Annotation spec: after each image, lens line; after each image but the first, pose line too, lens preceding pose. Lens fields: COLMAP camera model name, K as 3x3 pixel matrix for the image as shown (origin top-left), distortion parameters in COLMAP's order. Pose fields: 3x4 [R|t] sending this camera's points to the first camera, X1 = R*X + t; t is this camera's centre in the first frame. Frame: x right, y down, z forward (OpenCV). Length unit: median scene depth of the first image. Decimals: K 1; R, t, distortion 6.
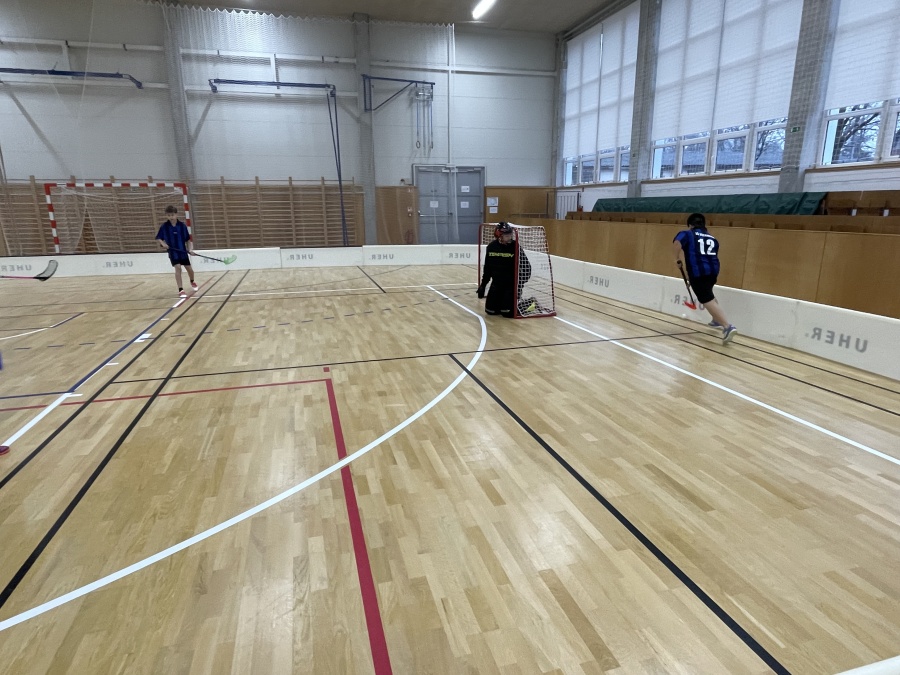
lens RADIAL K [[521.7, 0, 441.9], [0, 521.7, 331.1], [0, 0, 1]] dist [0.000267, 0.000073]
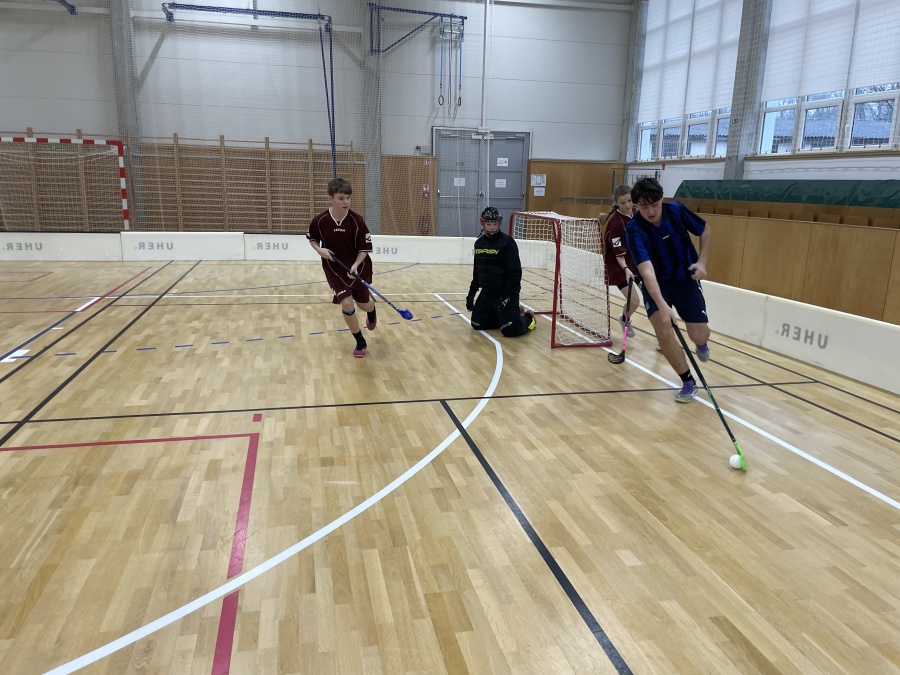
lens RADIAL K [[681.2, 0, 448.0], [0, 681.2, 333.6], [0, 0, 1]] dist [0.094275, -0.124596]
pose [[0.998420, 0.041105, -0.038309, 0.020876], [-0.041791, 0.998977, -0.017291, -0.011210], [0.037559, 0.018865, 0.999116, 0.036578]]
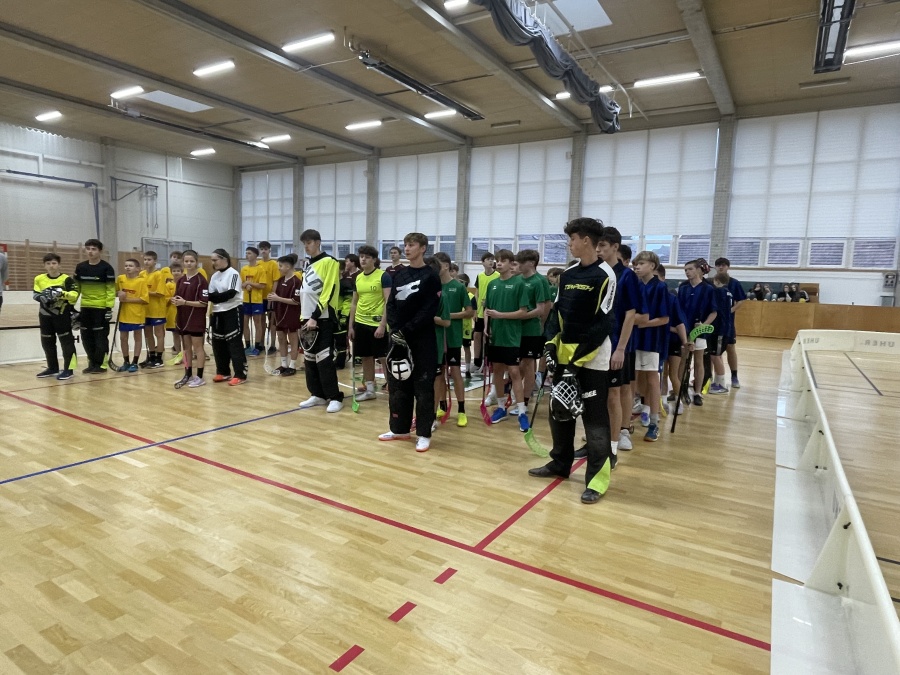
lens RADIAL K [[533.4, 0, 445.4], [0, 533.4, 332.4], [0, 0, 1]] dist [-0.002478, 0.000593]
pose [[0.735072, -0.039430, 0.676841, -0.597150], [0.124790, 0.989120, -0.077905, 0.210666], [-0.666405, 0.141729, 0.731995, -0.796113]]
